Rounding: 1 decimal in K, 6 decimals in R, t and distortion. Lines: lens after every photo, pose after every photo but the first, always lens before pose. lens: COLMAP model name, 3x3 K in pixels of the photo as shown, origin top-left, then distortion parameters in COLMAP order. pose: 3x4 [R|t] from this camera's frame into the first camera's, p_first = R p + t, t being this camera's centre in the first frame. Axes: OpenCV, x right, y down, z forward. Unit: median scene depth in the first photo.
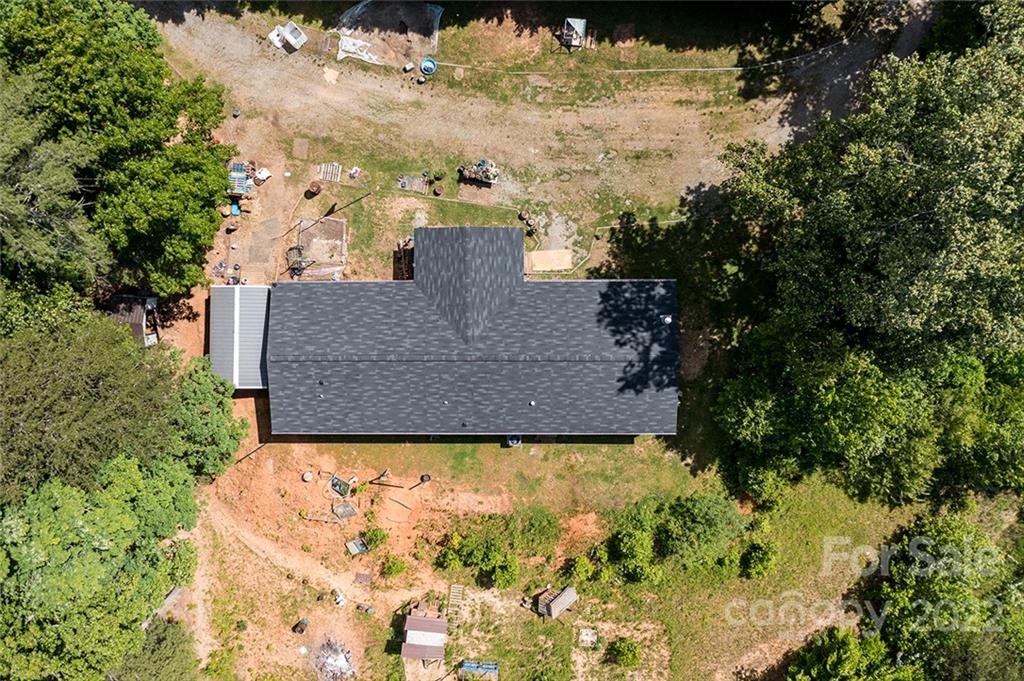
lens RADIAL K [[818.3, 0, 517.4], [0, 818.3, 333.0], [0, 0, 1]] dist [-0.010834, 0.002217]
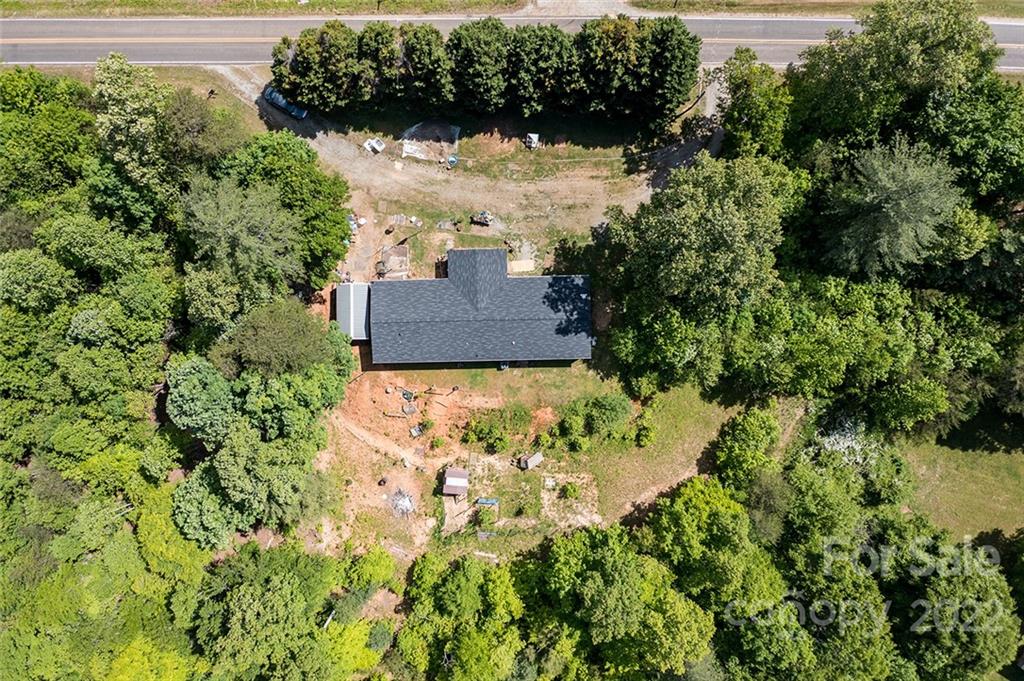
lens RADIAL K [[818.3, 0, 517.4], [0, 818.3, 333.0], [0, 0, 1]] dist [-0.010834, 0.002217]
pose [[0.999782, -0.020816, -0.001751, 0.029192], [0.020805, 0.999764, -0.006224, 0.069937], [0.001880, 0.006186, 0.999979, -0.801751]]
